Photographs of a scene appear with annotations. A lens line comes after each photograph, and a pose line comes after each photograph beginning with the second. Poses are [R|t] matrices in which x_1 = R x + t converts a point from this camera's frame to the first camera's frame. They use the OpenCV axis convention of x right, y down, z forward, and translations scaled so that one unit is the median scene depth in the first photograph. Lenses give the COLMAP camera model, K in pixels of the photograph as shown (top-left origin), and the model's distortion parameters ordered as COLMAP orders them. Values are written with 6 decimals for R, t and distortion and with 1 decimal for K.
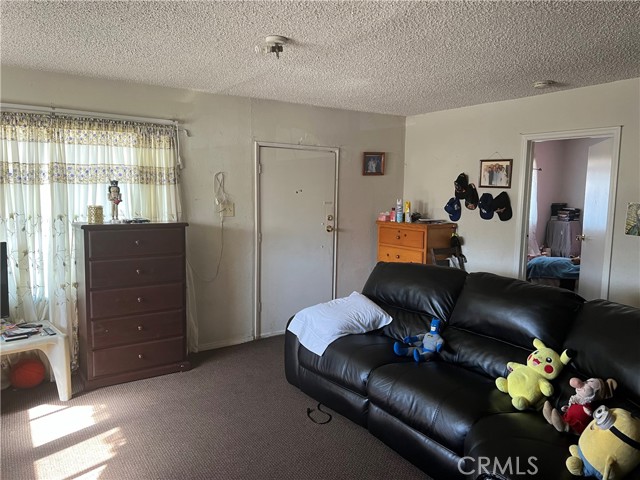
lens RADIAL K [[474.9, 0, 320.1], [0, 474.9, 249.4], [0, 0, 1]] dist [0.089288, -0.122680]
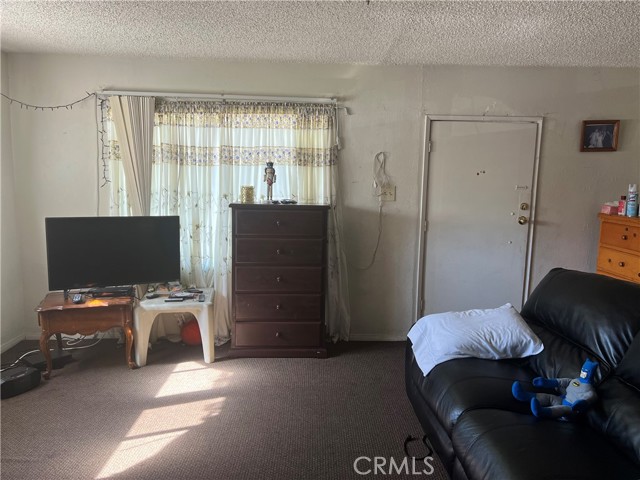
lens RADIAL K [[474.9, 0, 320.1], [0, 474.9, 249.4], [0, 0, 1]] dist [0.089288, -0.122680]
pose [[0.844965, 0.085496, -0.527944, 0.212563], [-0.071065, 0.996335, 0.047610, -0.012238], [0.530079, -0.002711, 0.847944, 0.181961]]
